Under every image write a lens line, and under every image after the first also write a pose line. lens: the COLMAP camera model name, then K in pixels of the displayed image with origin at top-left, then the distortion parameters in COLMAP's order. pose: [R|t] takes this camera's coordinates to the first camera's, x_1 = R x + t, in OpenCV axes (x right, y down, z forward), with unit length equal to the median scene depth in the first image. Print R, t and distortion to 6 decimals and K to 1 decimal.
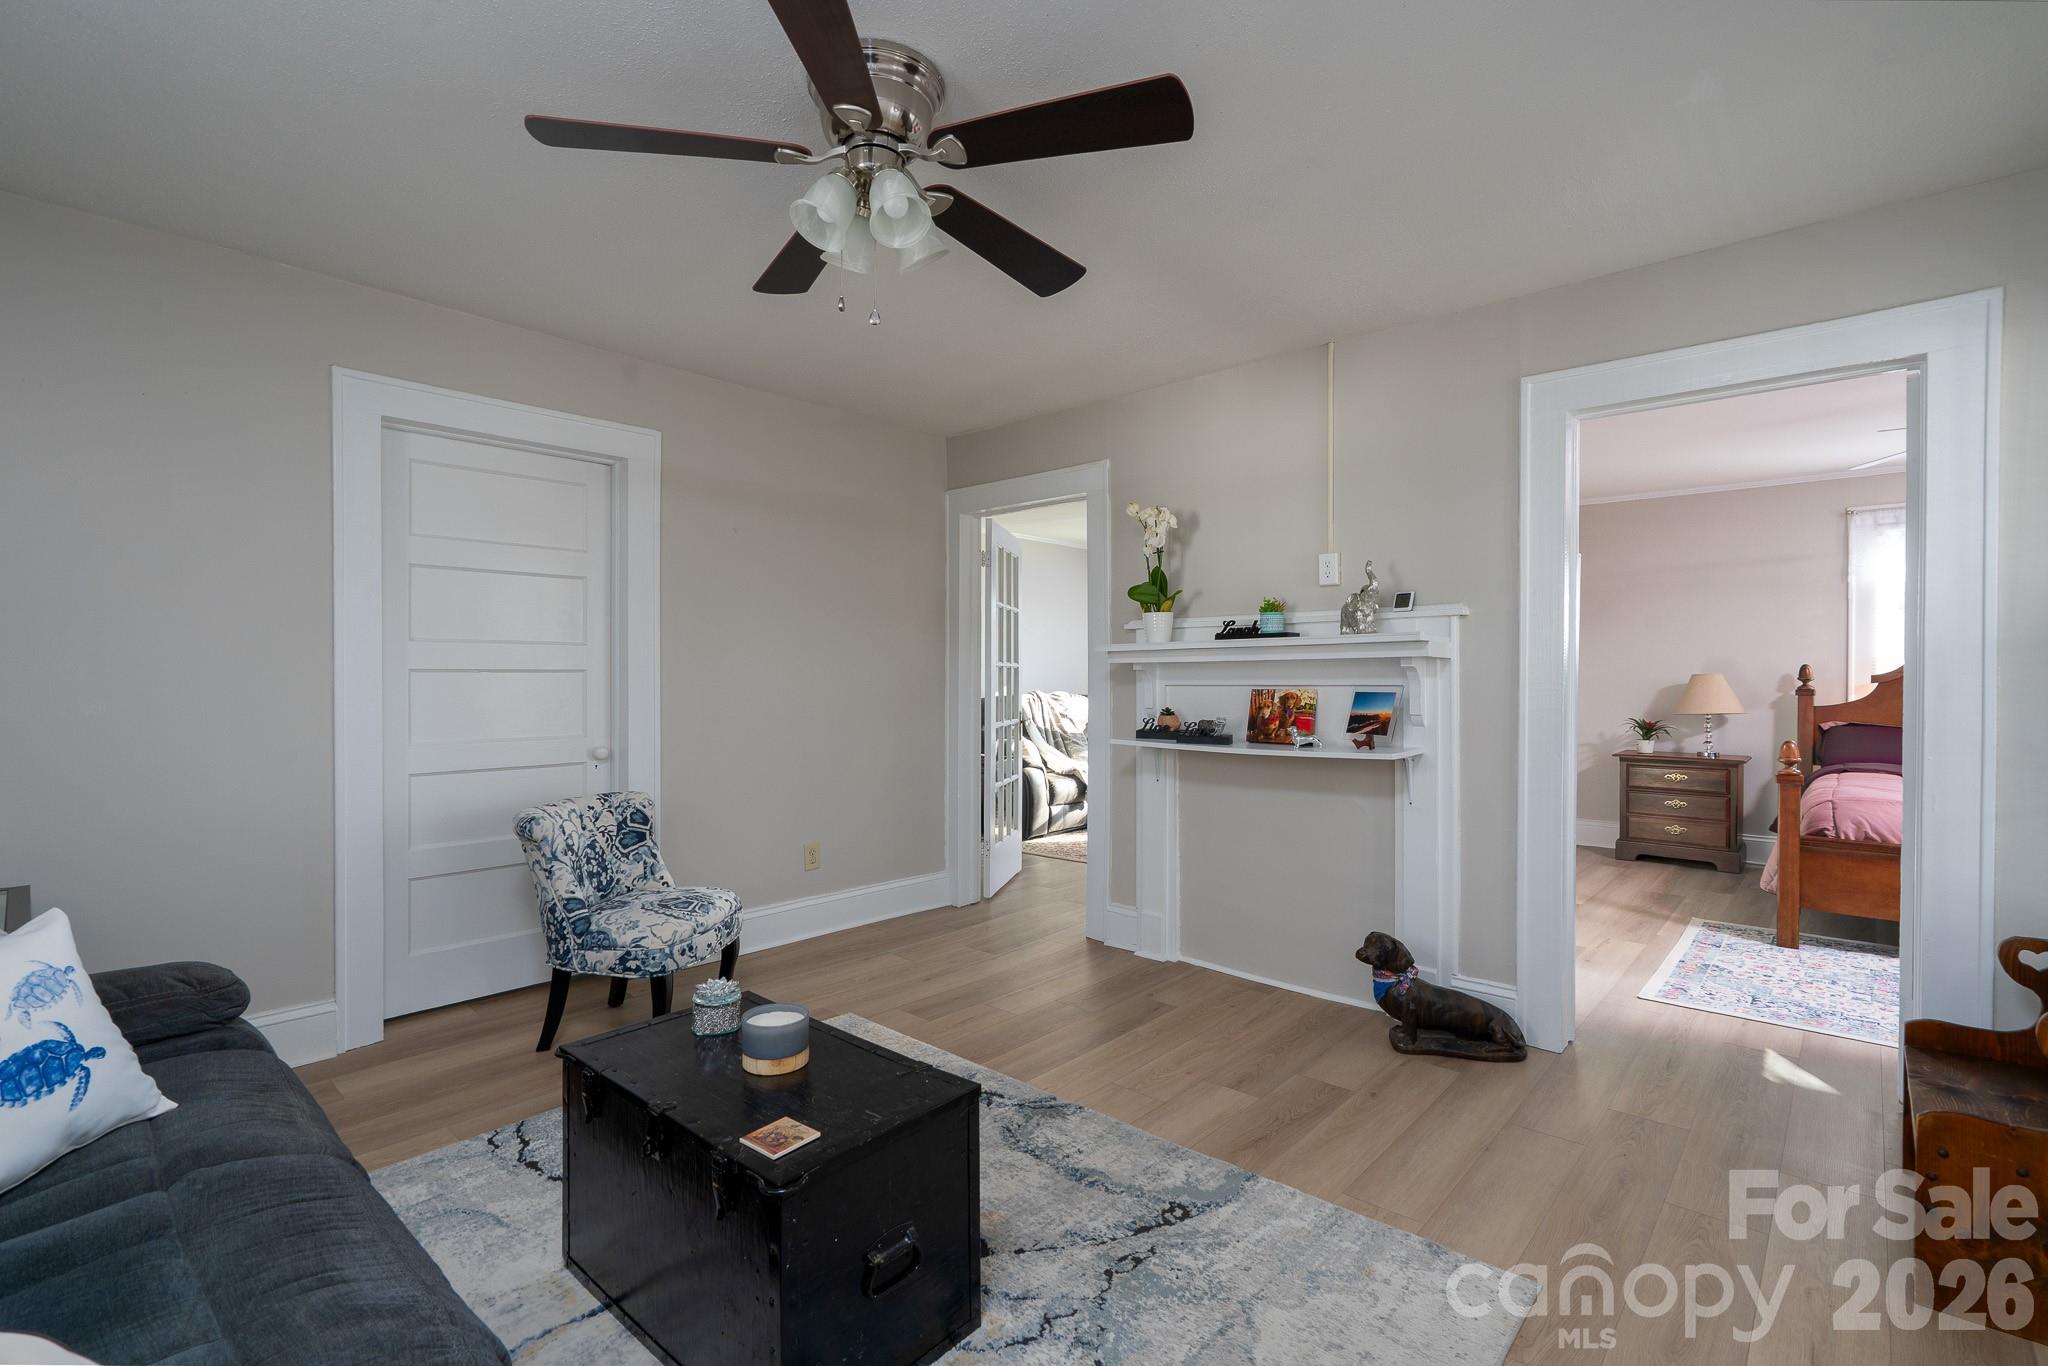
lens RADIAL K [[929.3, 0, 1005.2], [0, 929.3, 691.8], [0, 0, 1]] dist [-0.001783, 0.000903]
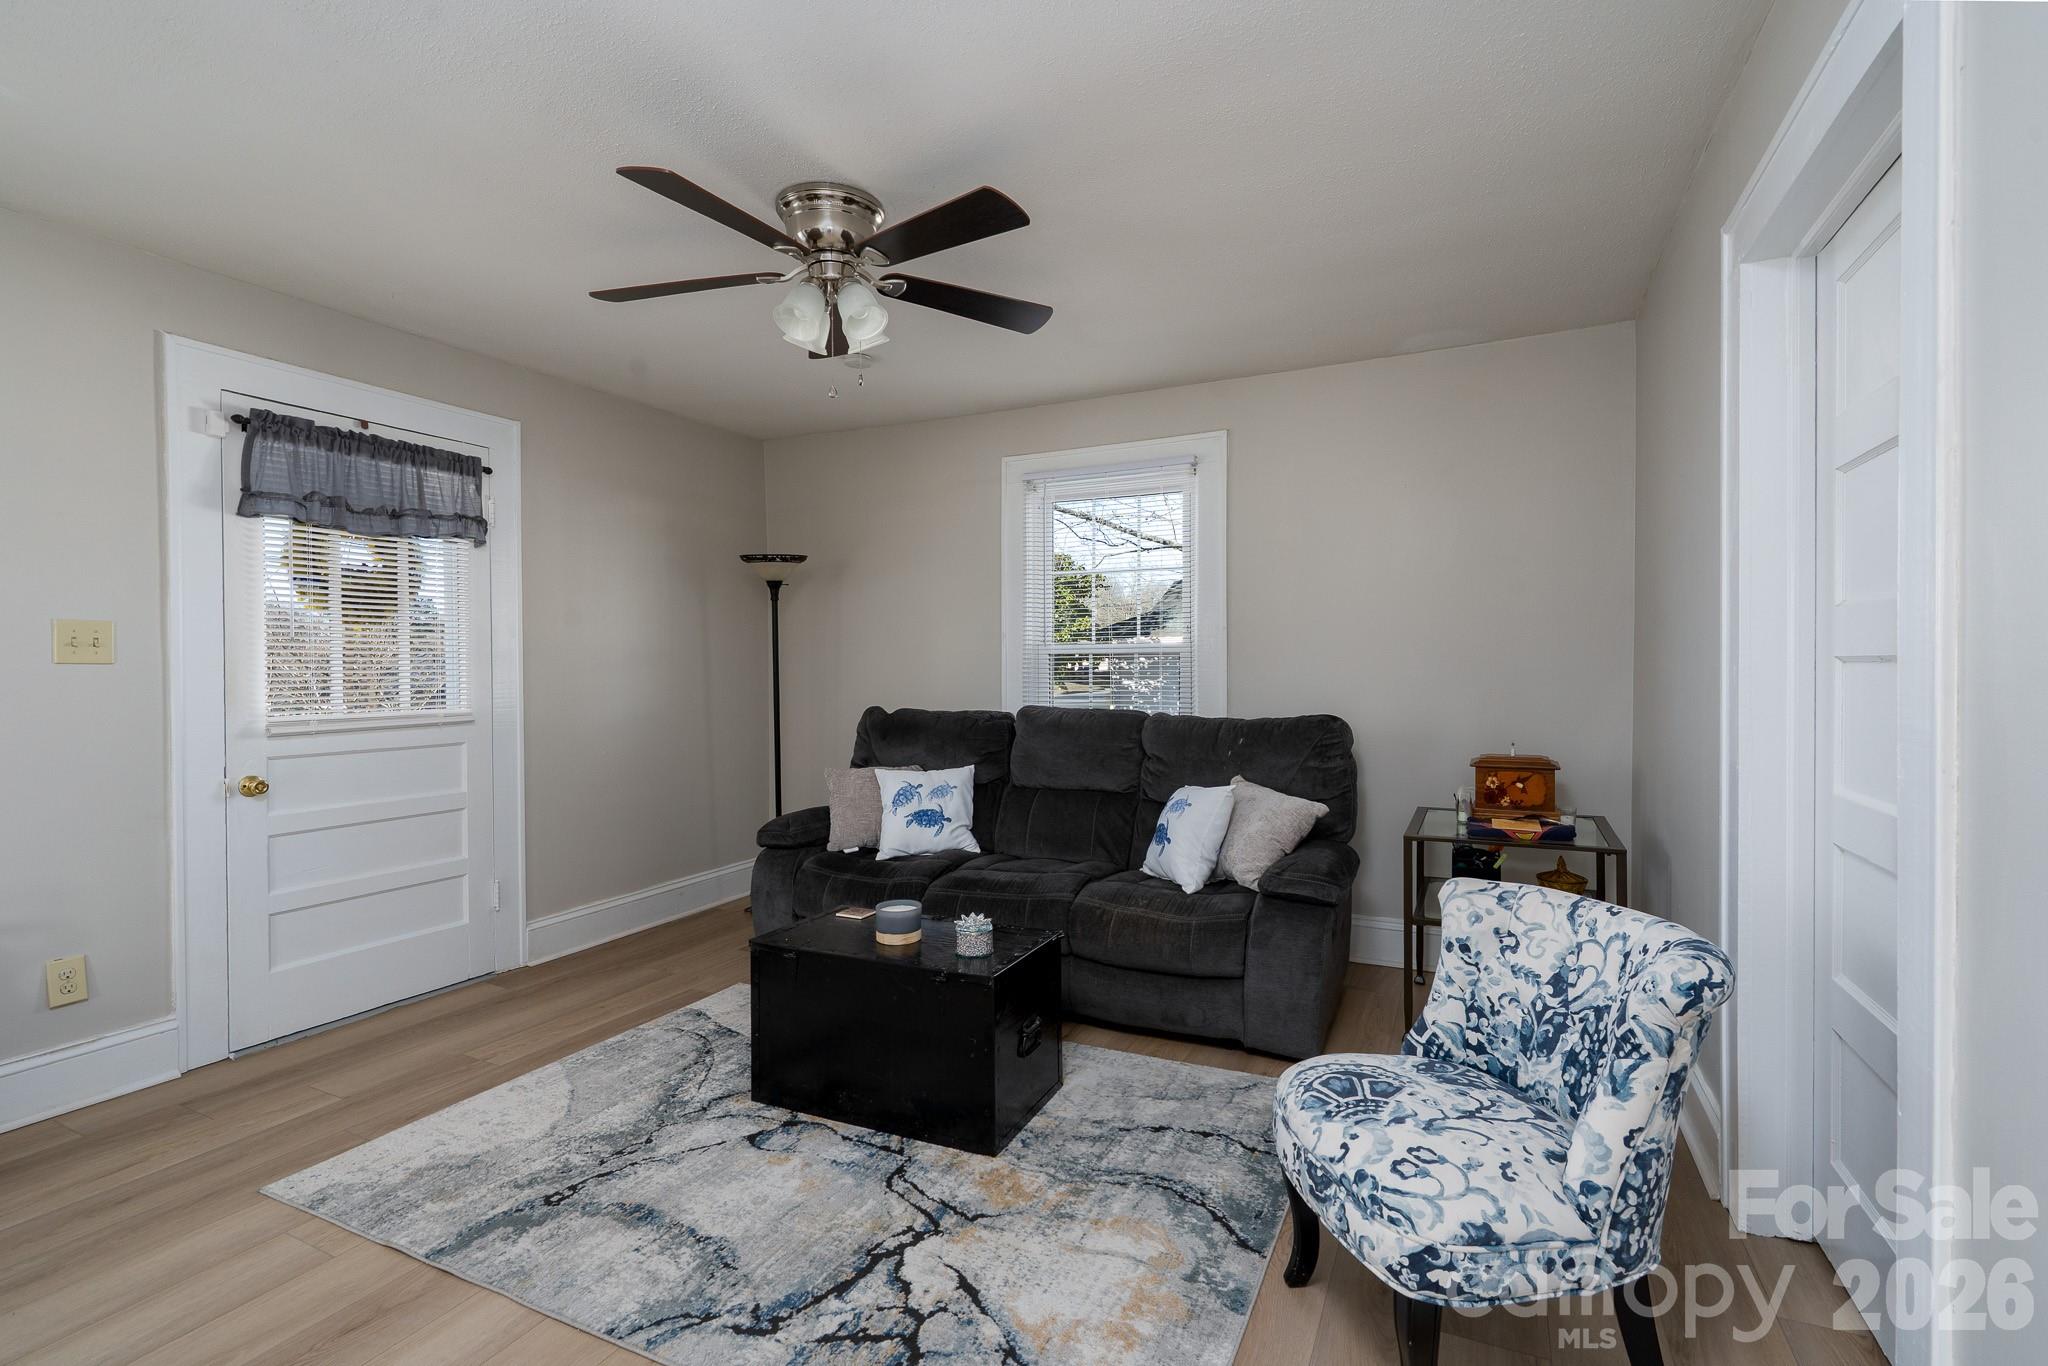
lens RADIAL K [[937.6, 0, 1009.0], [0, 937.6, 673.1], [0, 0, 1]] dist [-0.002739, 0.000345]
pose [[-0.960807, 0.003192, -0.277201, -0.006346], [-0.003265, 0.999734, 0.022826, -0.029397], [0.277200, 0.022837, -0.960541, 1.618949]]
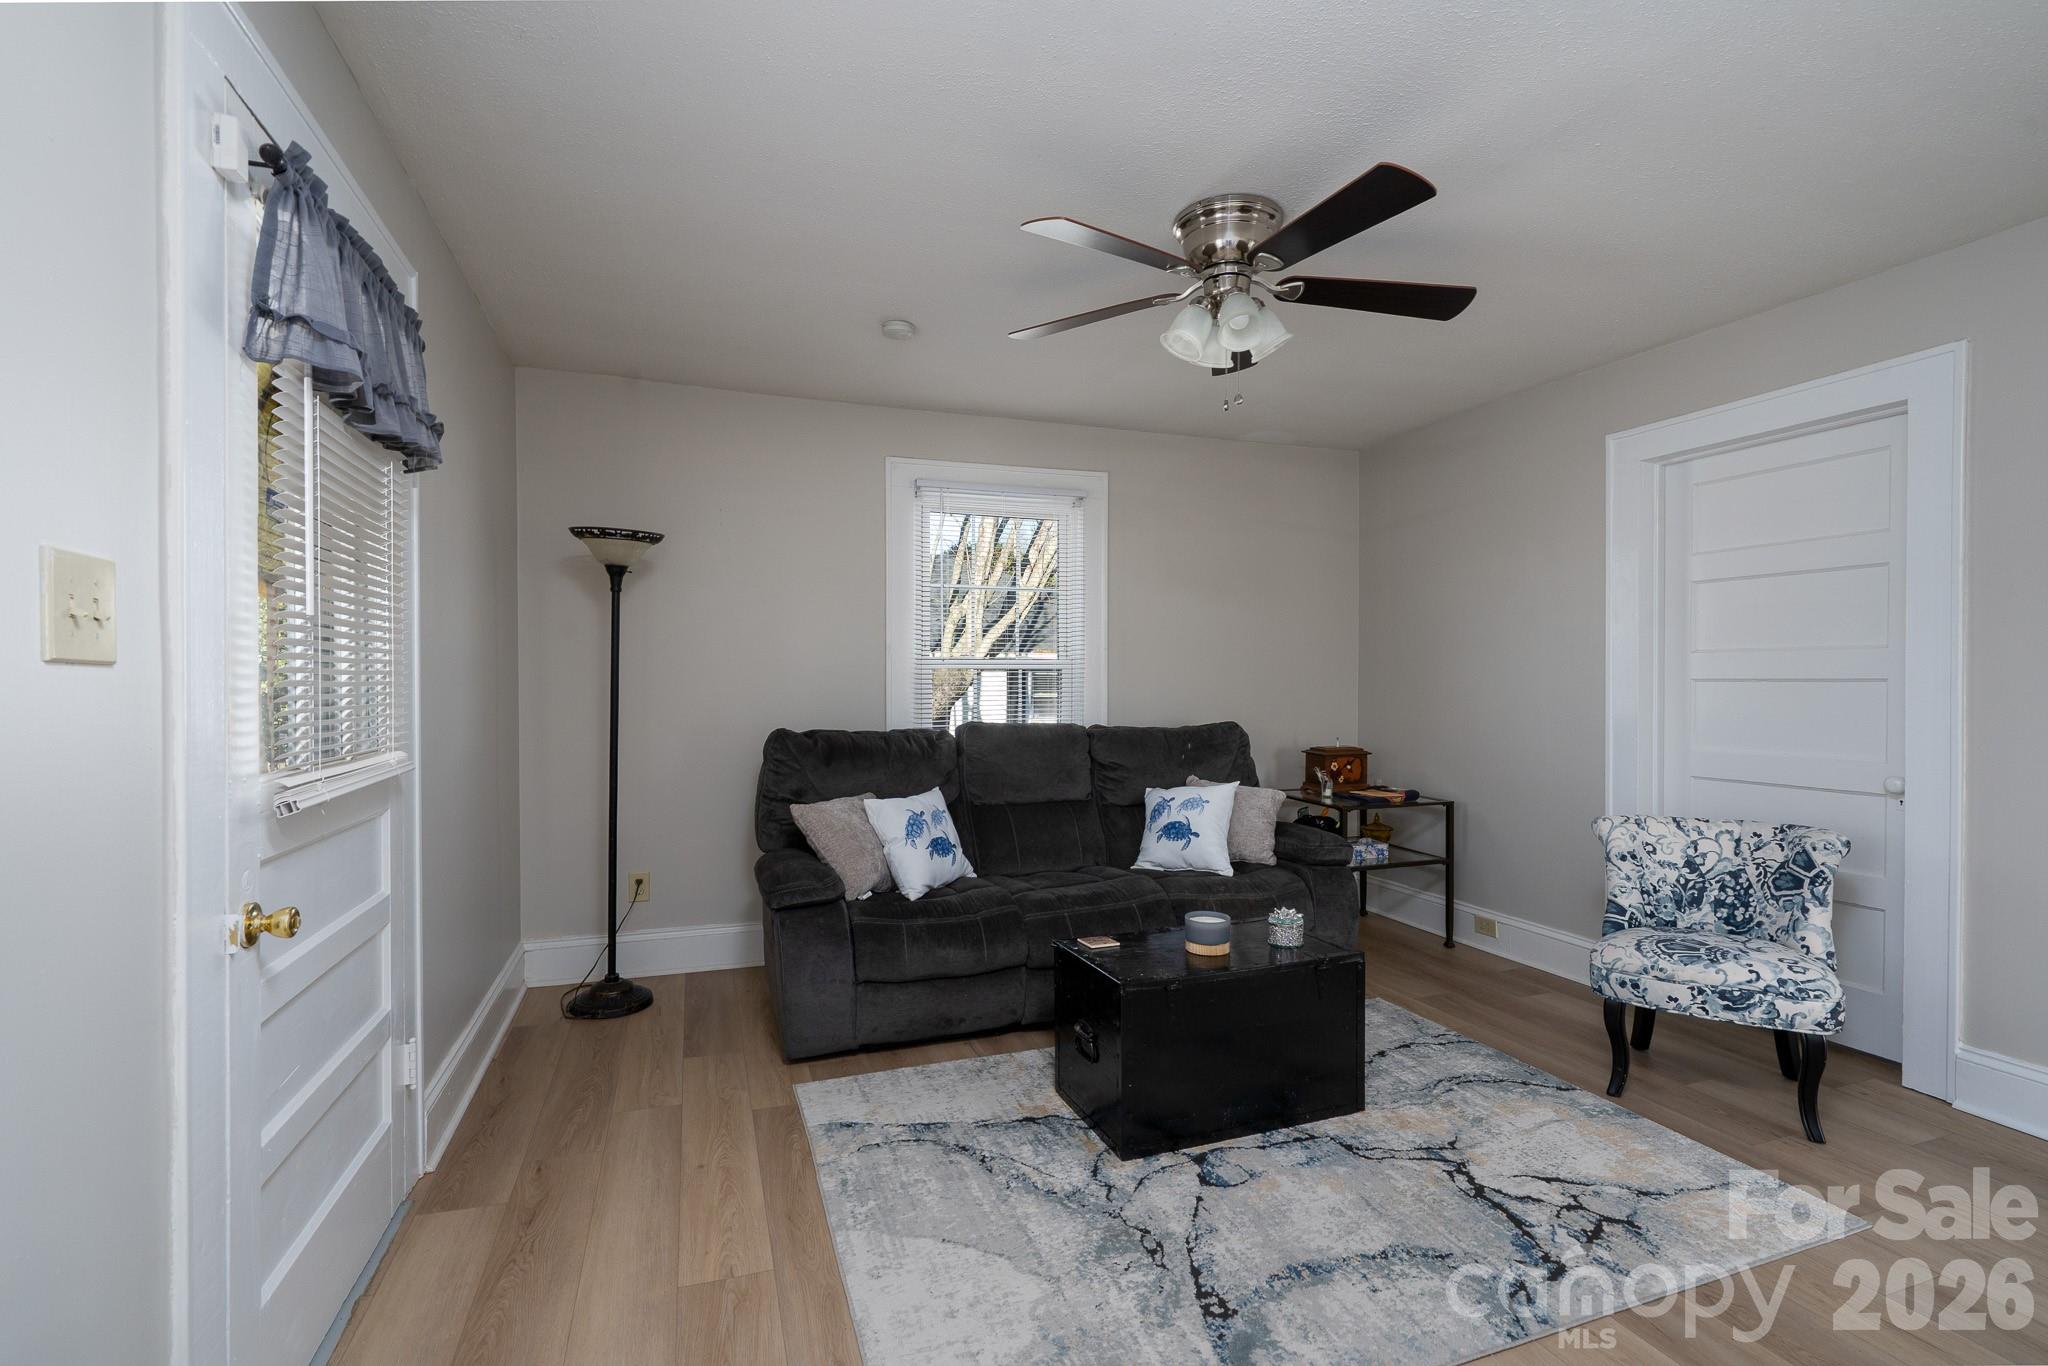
lens RADIAL K [[945.7, 0, 1024.0], [0, 945.7, 683.0], [0, 0, 1]] dist [0.001777, 0.001425]
pose [[-0.466768, -0.001854, -0.884378, 0.800825], [-0.017576, 0.999820, 0.007181, -0.015833], [0.884205, 0.018896, -0.466716, 0.952410]]
